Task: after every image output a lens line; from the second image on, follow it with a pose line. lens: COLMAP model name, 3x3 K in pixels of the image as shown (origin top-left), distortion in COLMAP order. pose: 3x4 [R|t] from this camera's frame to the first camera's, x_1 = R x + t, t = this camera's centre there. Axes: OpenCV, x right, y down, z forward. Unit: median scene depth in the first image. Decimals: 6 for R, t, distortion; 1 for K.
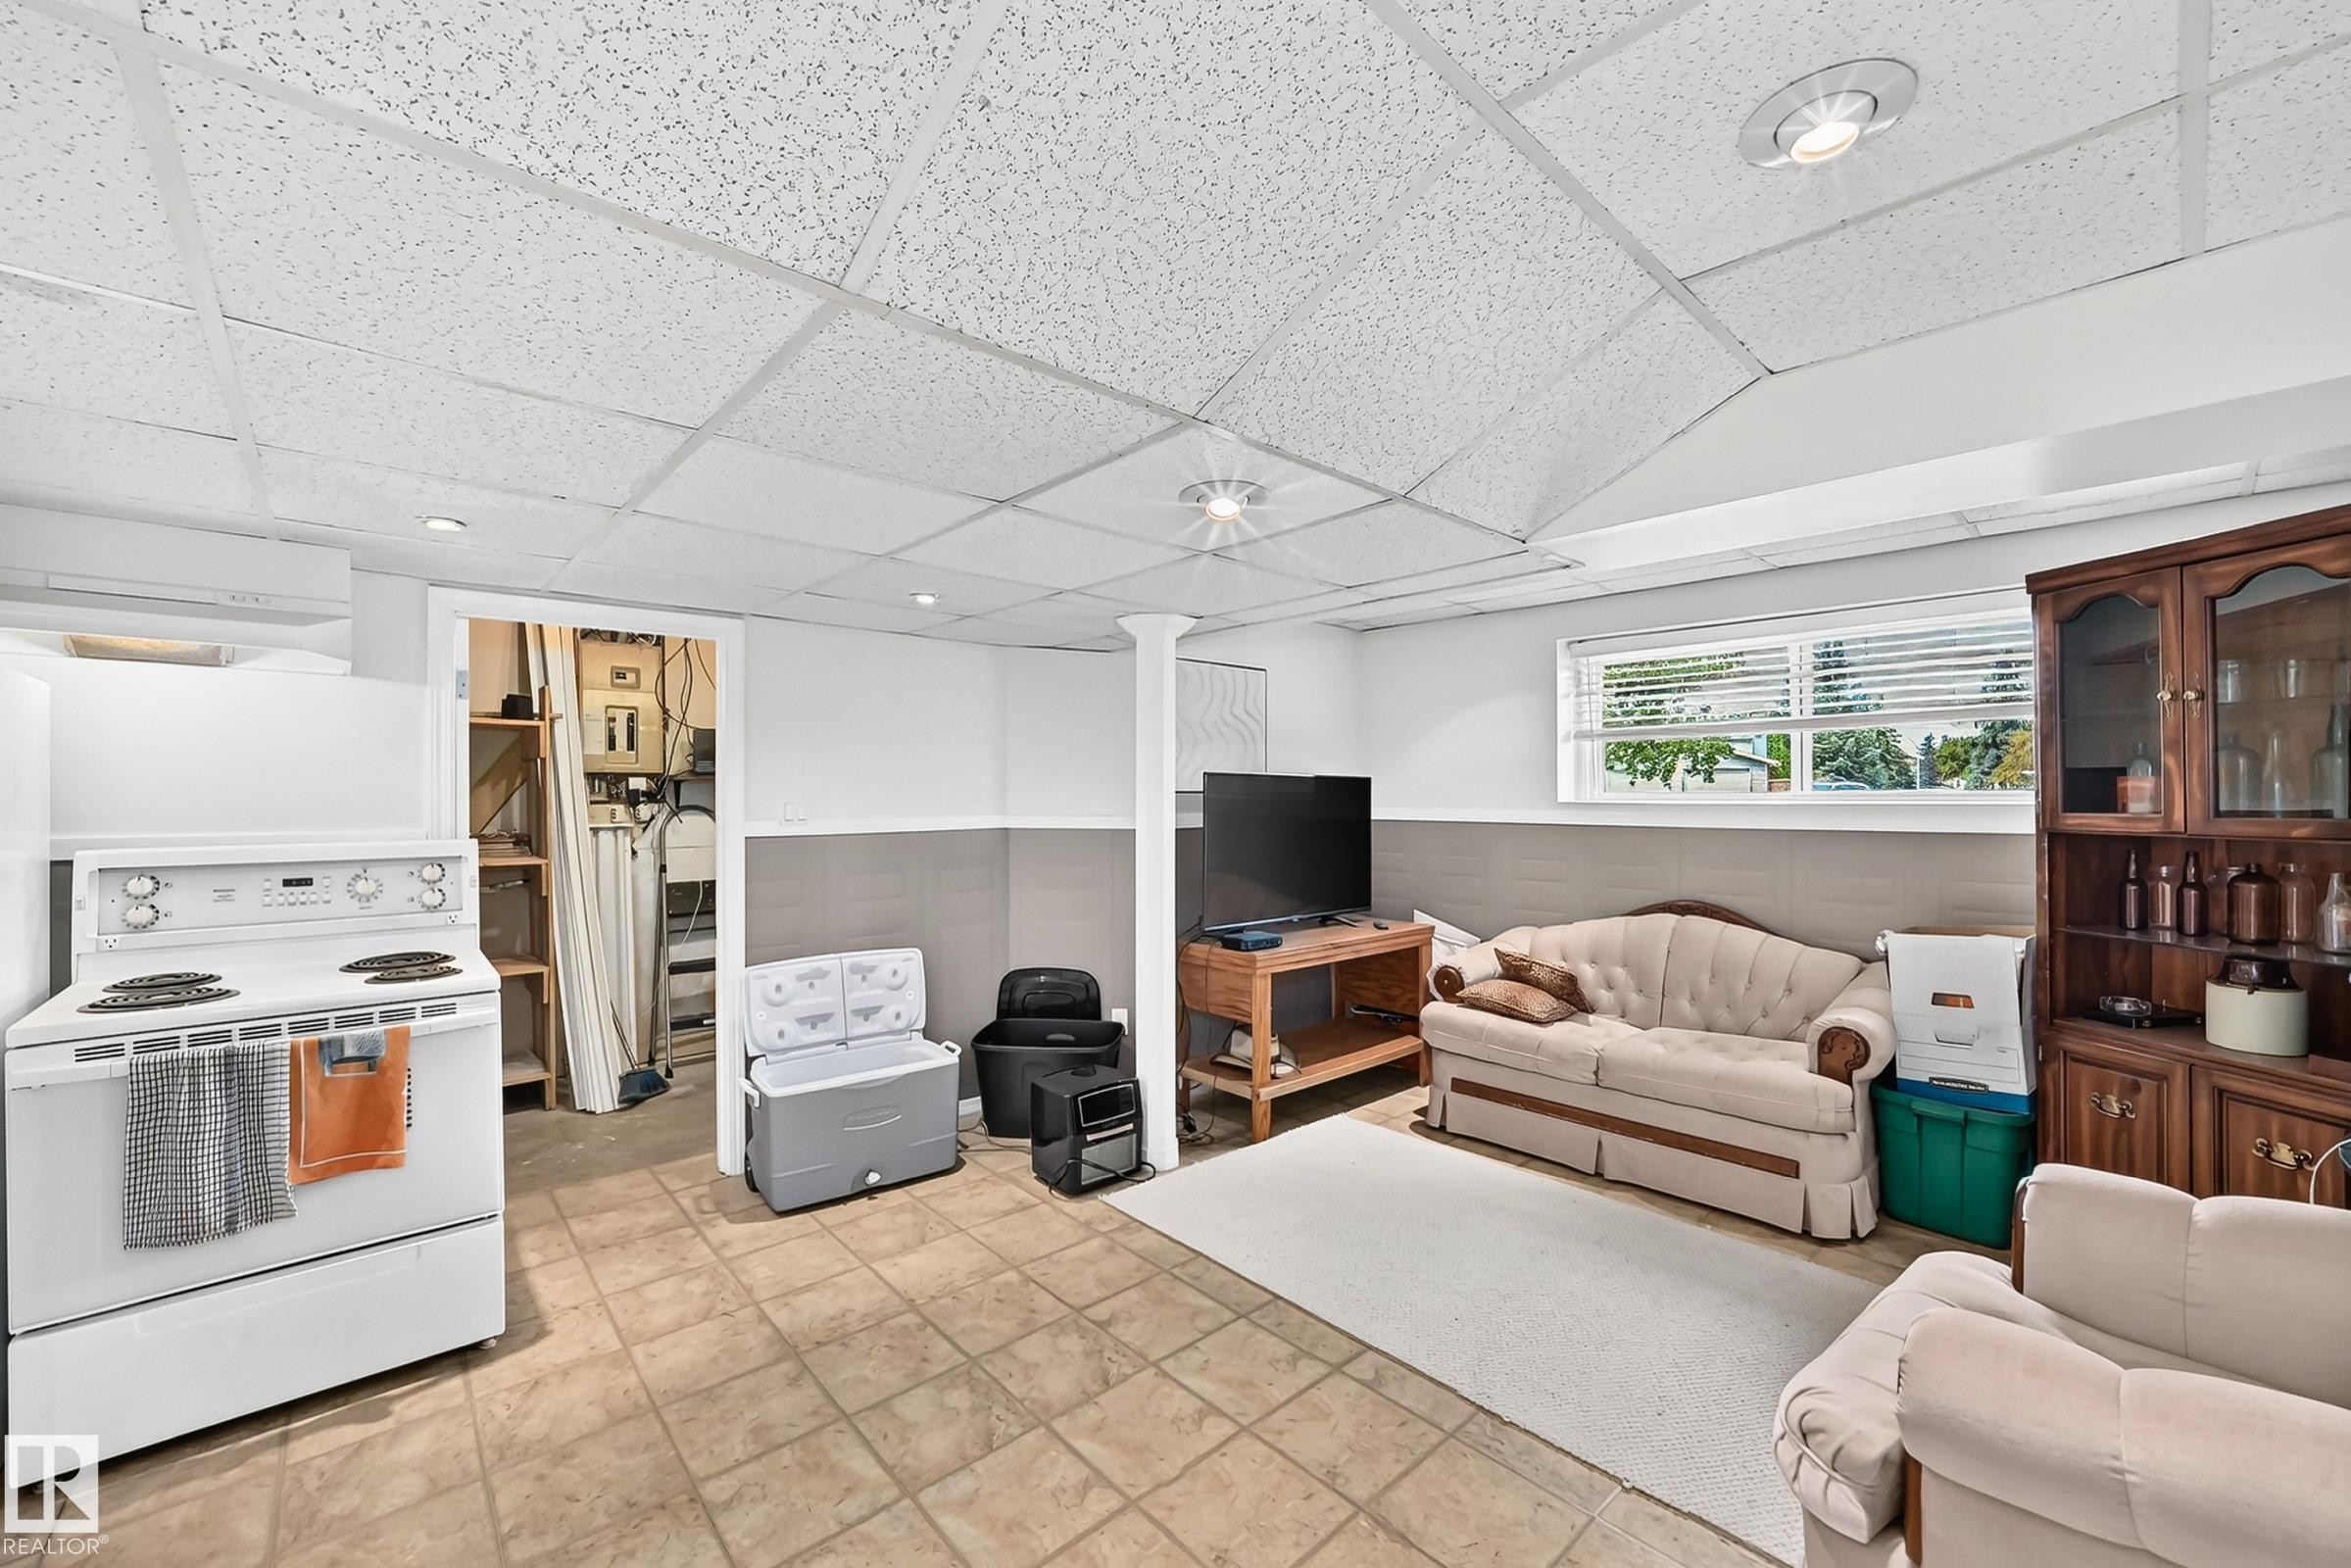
lens RADIAL K [[945.3, 0, 1182.3], [0, 945.3, 796.5], [0, 0, 1]] dist [-0.018636, 0.004681]
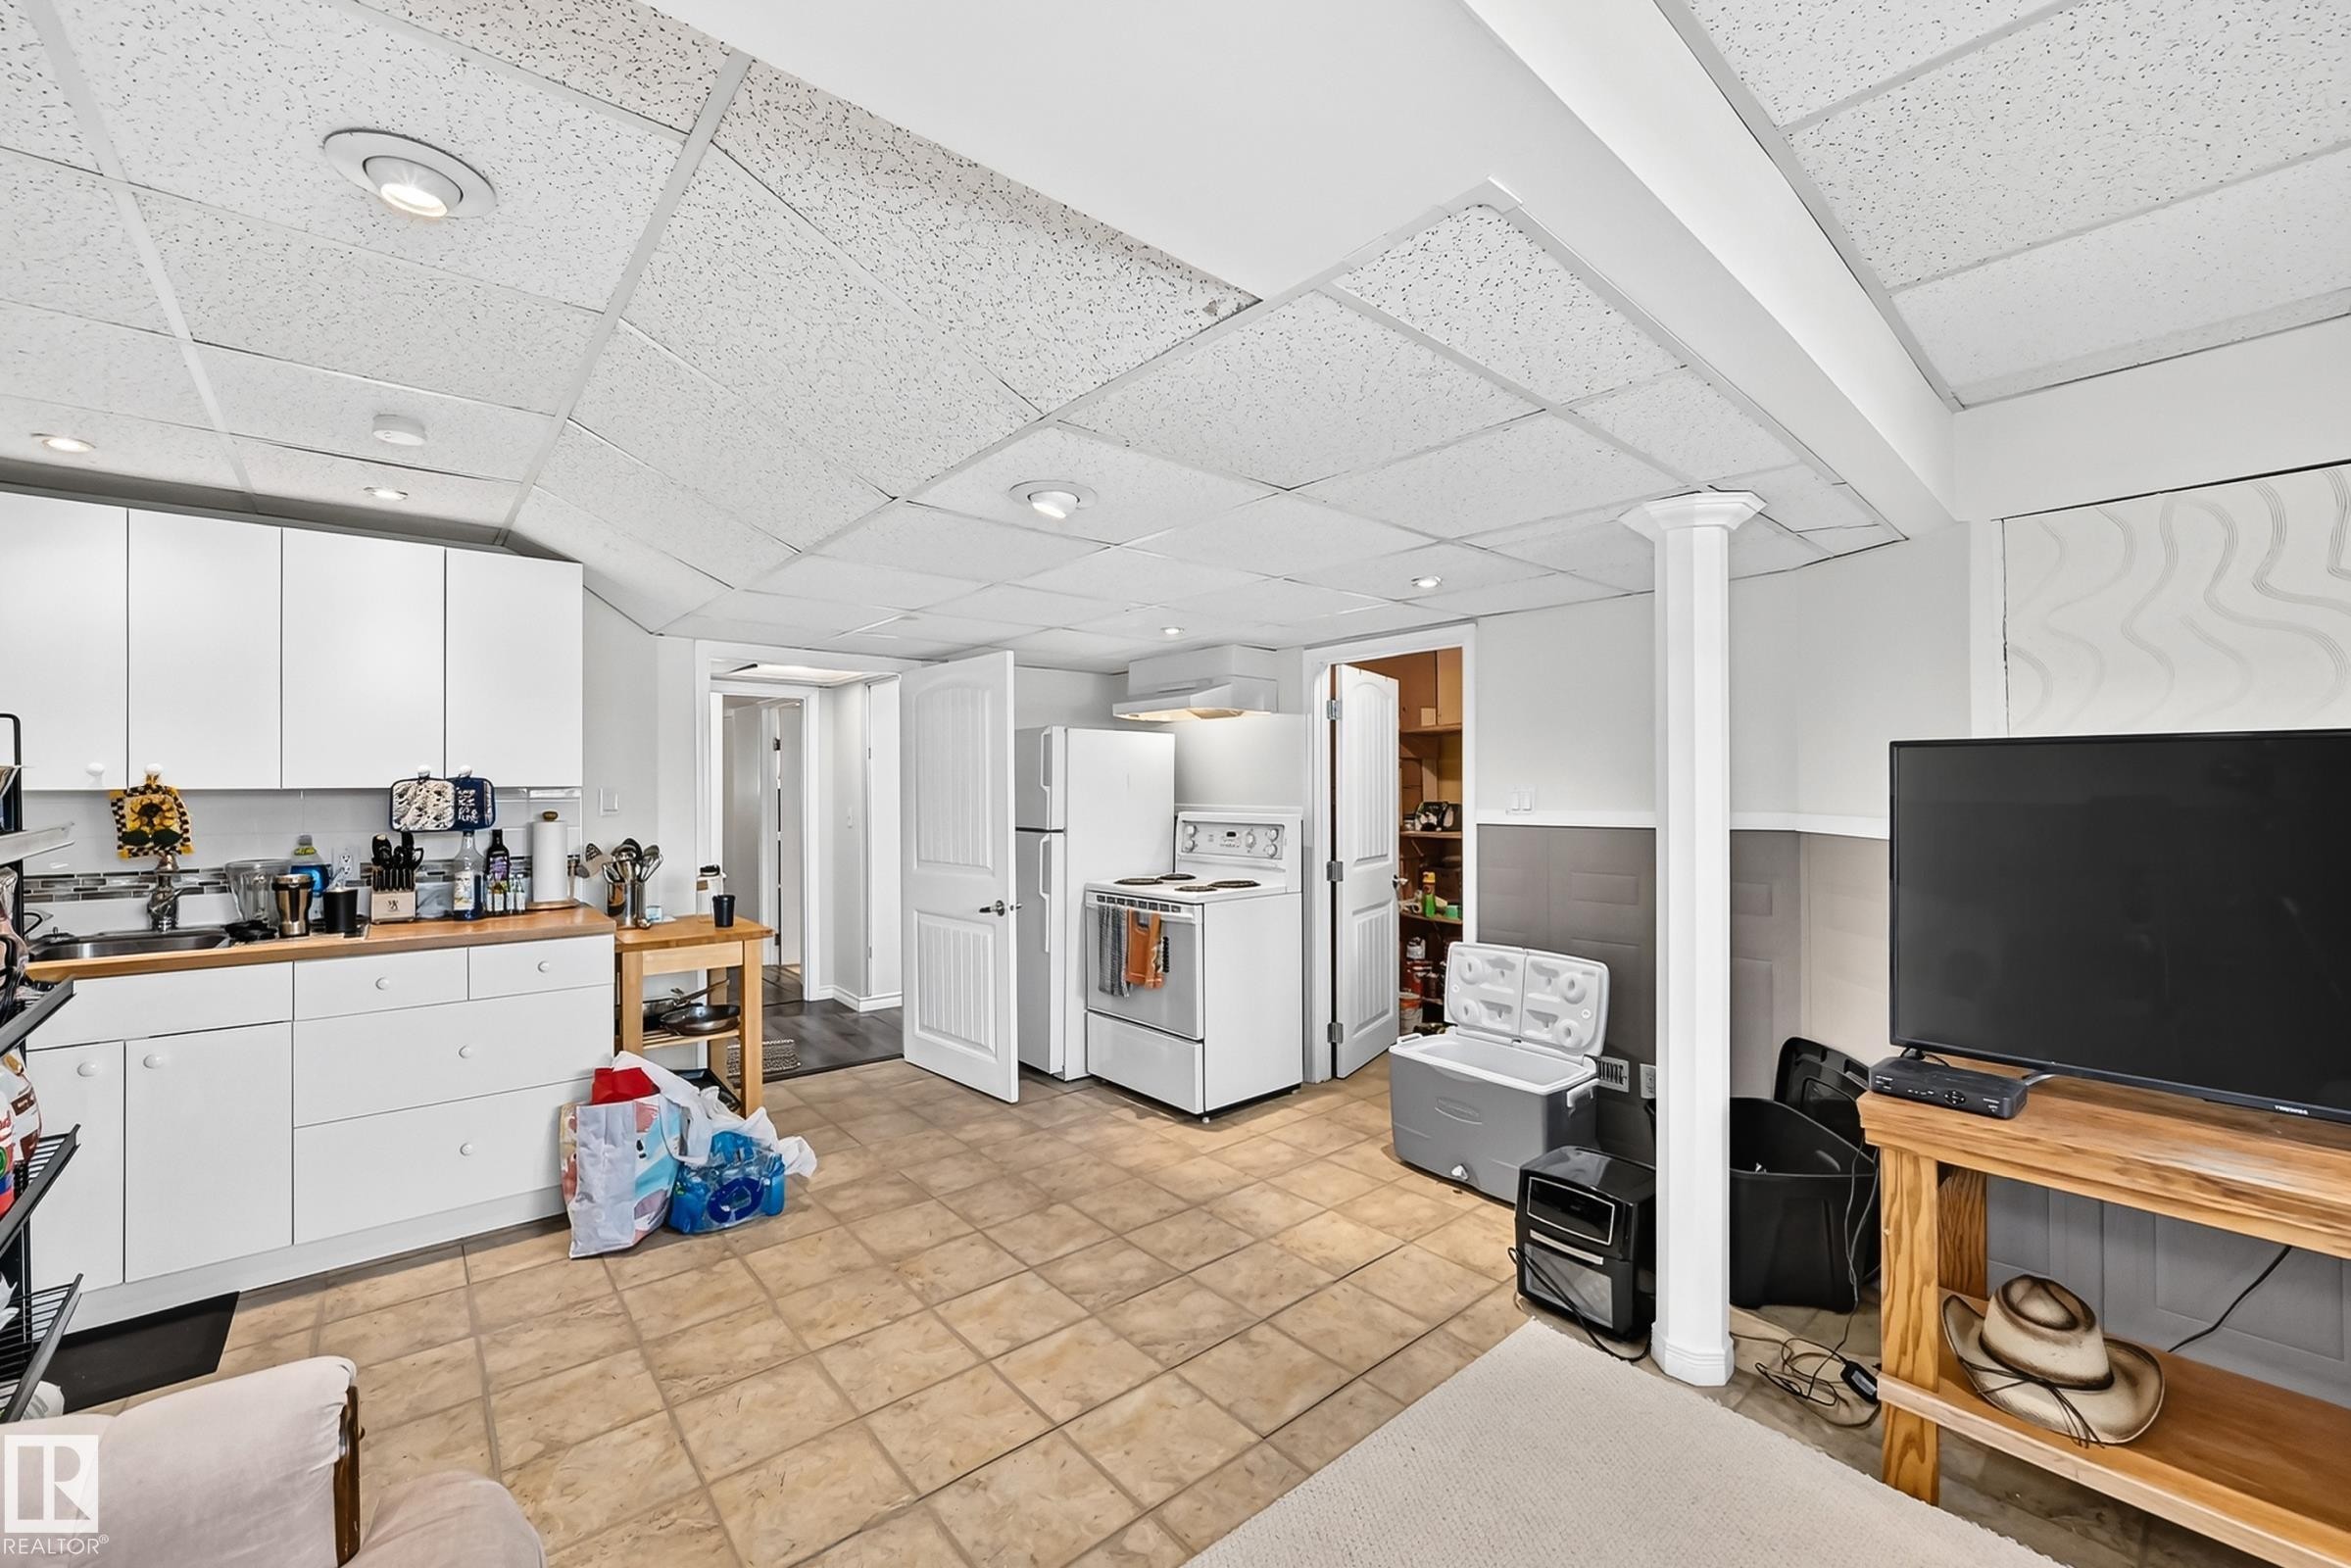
lens RADIAL K [[959.2, 0, 1197.2], [0, 959.2, 777.4], [0, 0, 1]] dist [-0.033736, 0.018845]
pose [[-0.030058, -0.006580, -0.999526, 0.889531], [0.000918, 0.999978, -0.006610, -0.004149], [0.999548, -0.001116, -0.030052, 0.982527]]
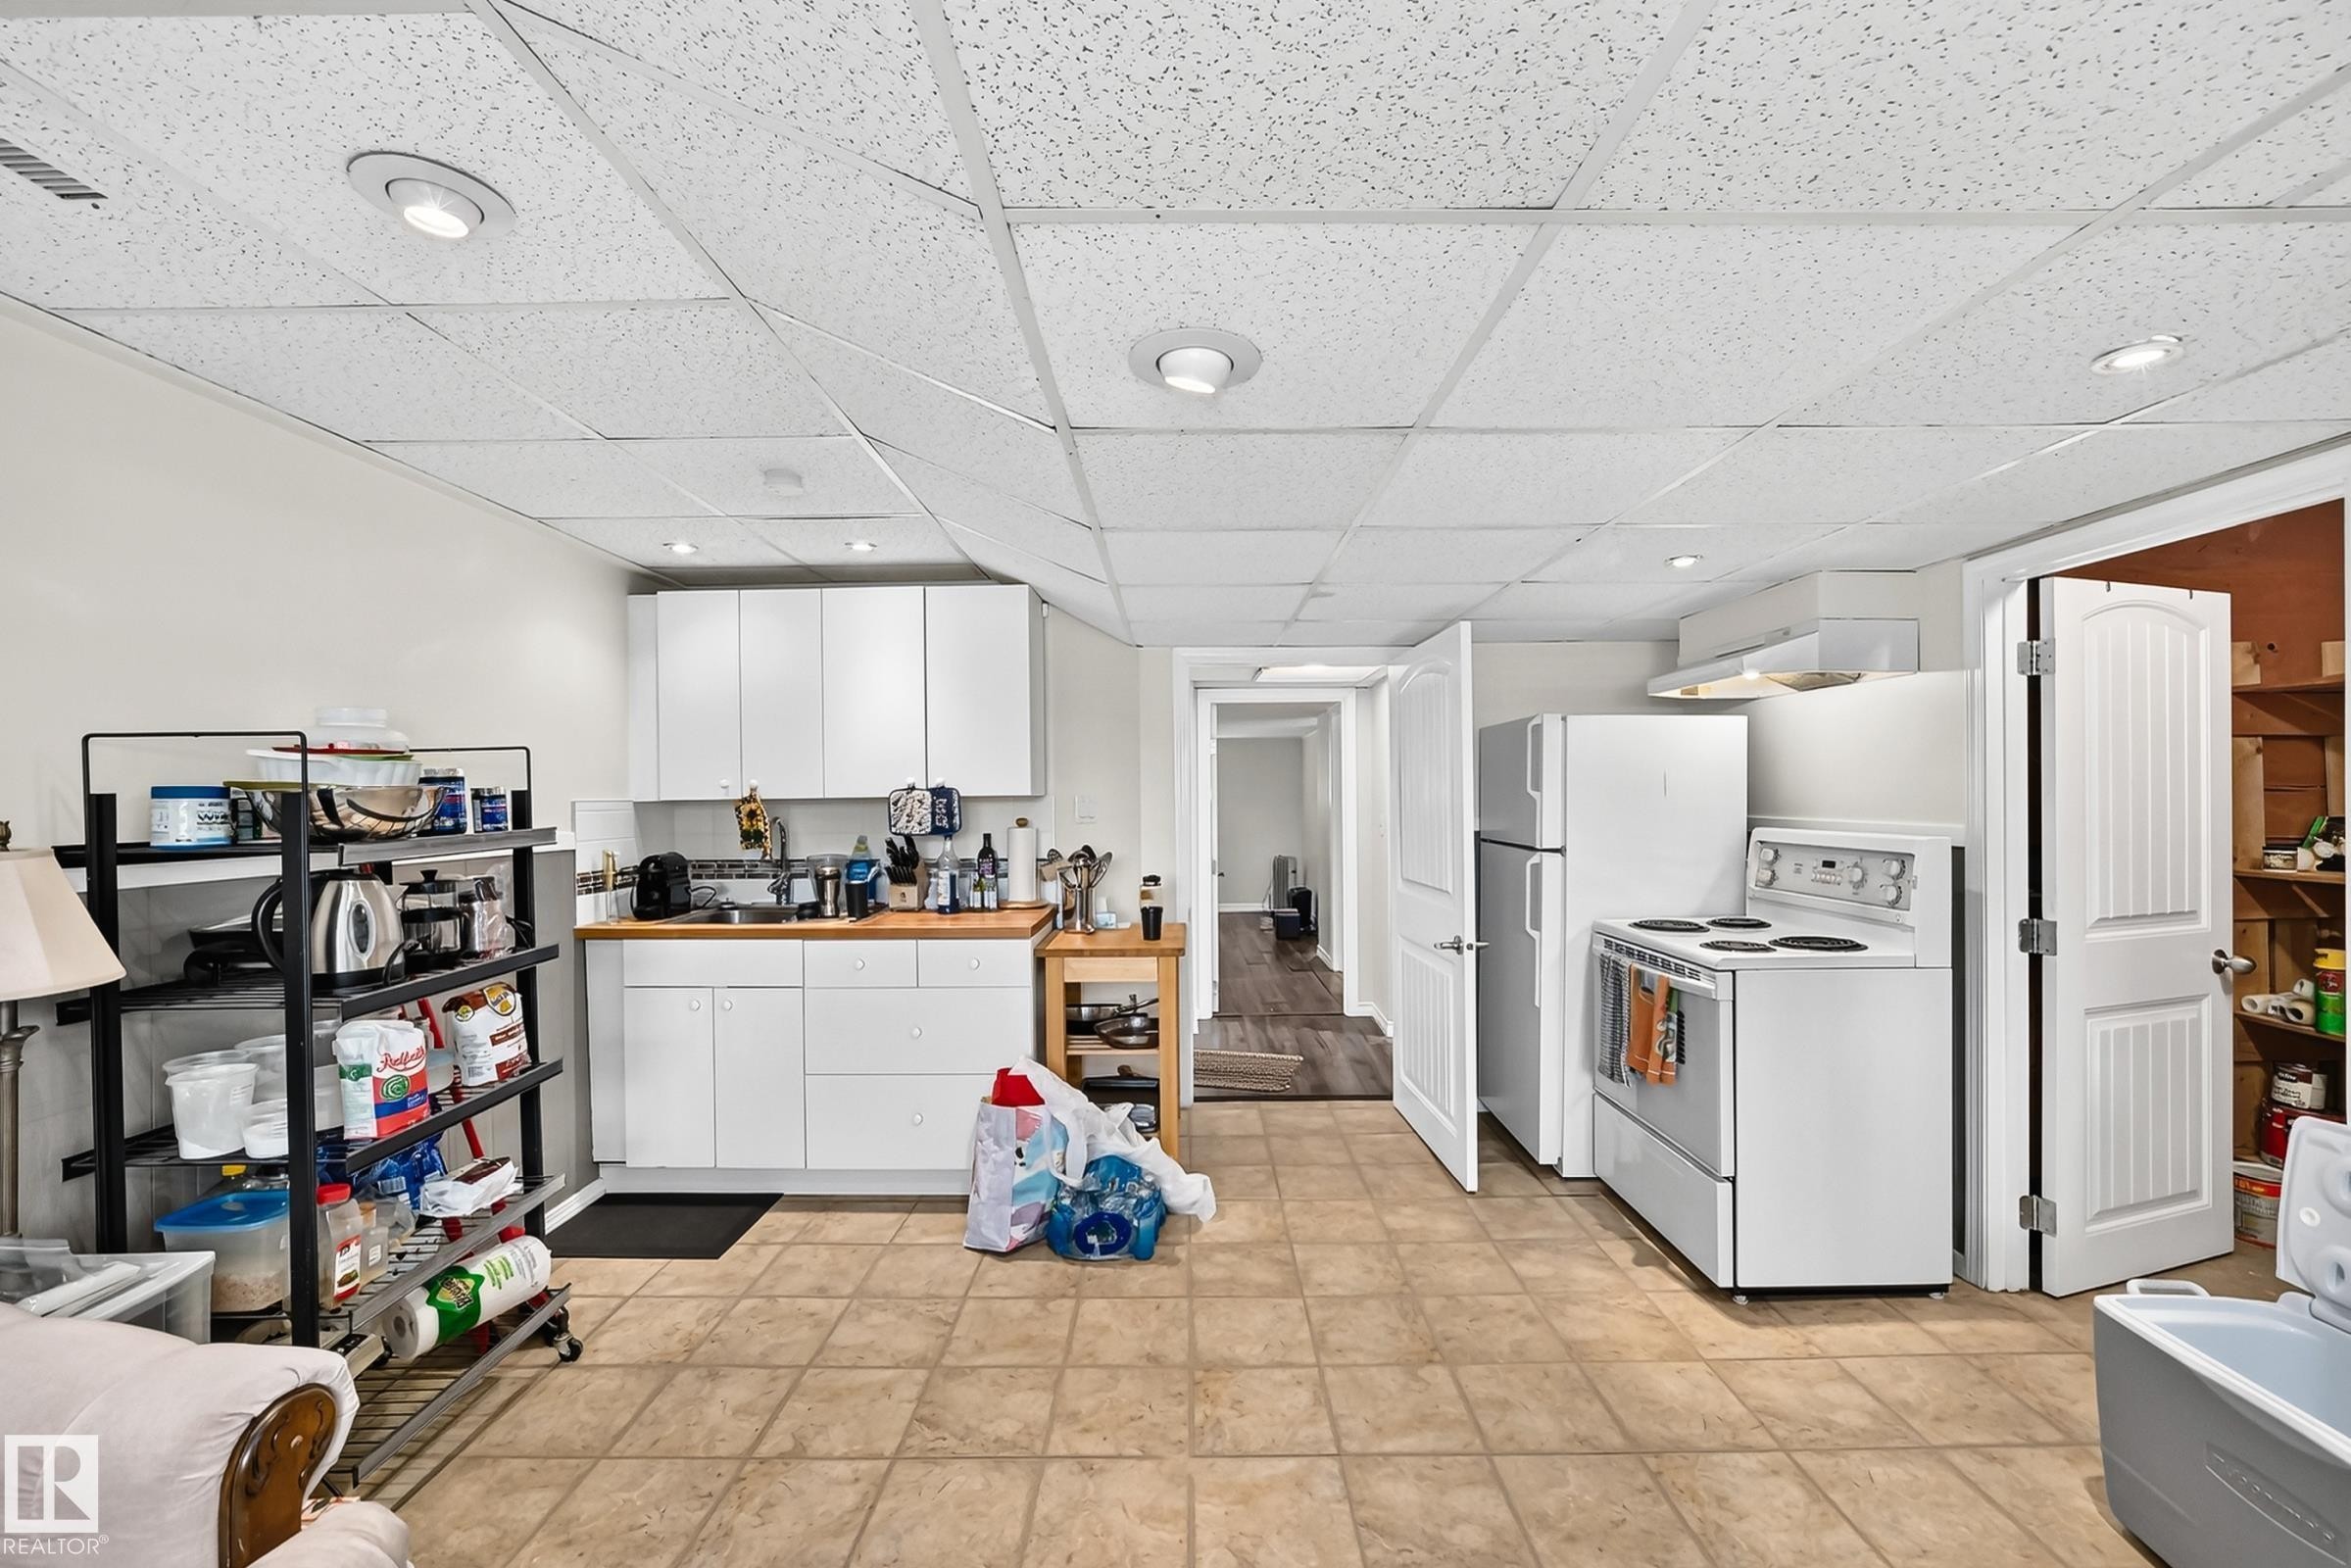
lens RADIAL K [[945.3, 0, 1182.3], [0, 945.3, 796.5], [0, 0, 1]] dist [-0.018636, 0.004681]
pose [[-0.682884, 0.011256, -0.730441, 0.451474], [0.008511, 0.999936, 0.007451, -0.007660], [0.730478, -0.001128, -0.682936, 1.203888]]
